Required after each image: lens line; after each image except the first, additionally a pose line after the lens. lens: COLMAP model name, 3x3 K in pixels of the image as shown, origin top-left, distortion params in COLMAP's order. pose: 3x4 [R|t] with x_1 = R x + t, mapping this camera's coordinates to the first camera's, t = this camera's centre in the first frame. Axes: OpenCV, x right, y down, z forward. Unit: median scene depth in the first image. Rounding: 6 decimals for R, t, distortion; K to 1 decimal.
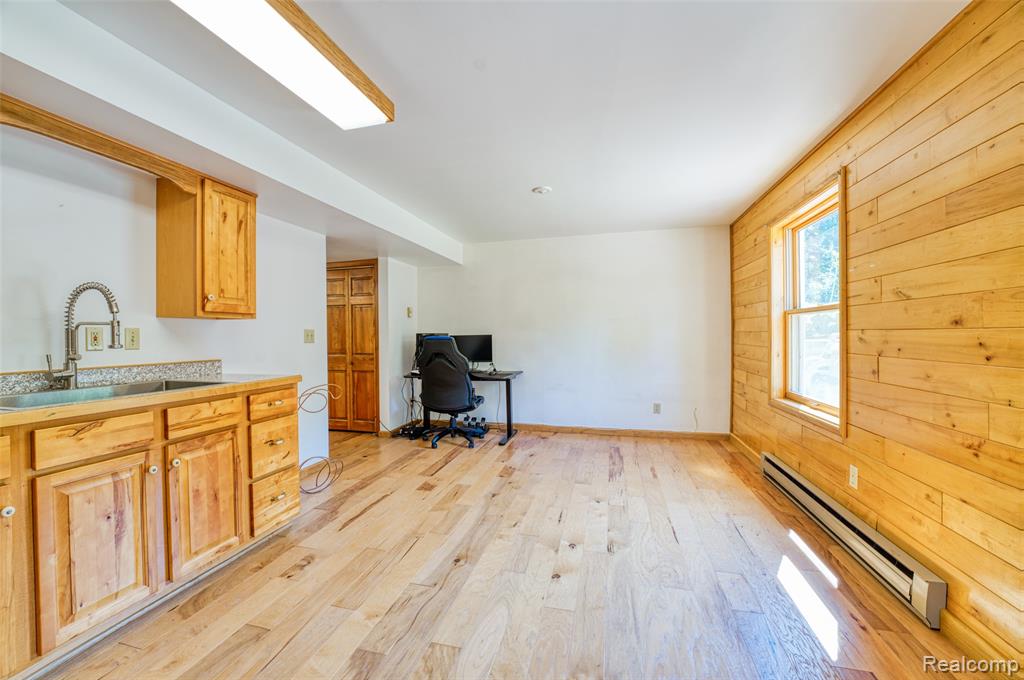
lens RADIAL K [[397.6, 0, 510.7], [0, 397.6, 336.4], [0, 0, 1]] dist [-0.023791, 0.001257]
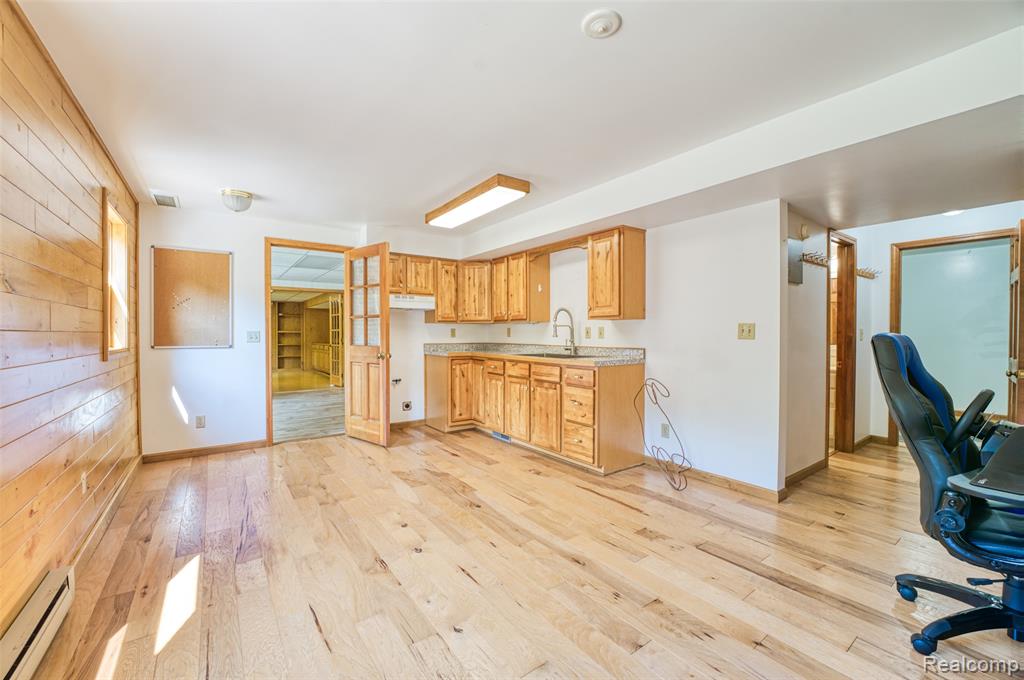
lens RADIAL K [[397.6, 0, 489.8], [0, 397.6, 336.3], [0, 0, 1]] dist [-0.023791, 0.001257]
pose [[-0.654755, 0.017018, -0.755649, 0.724132], [0.005542, 0.999828, 0.017716, -0.011959], [0.755821, 0.007412, -0.654737, 1.670765]]
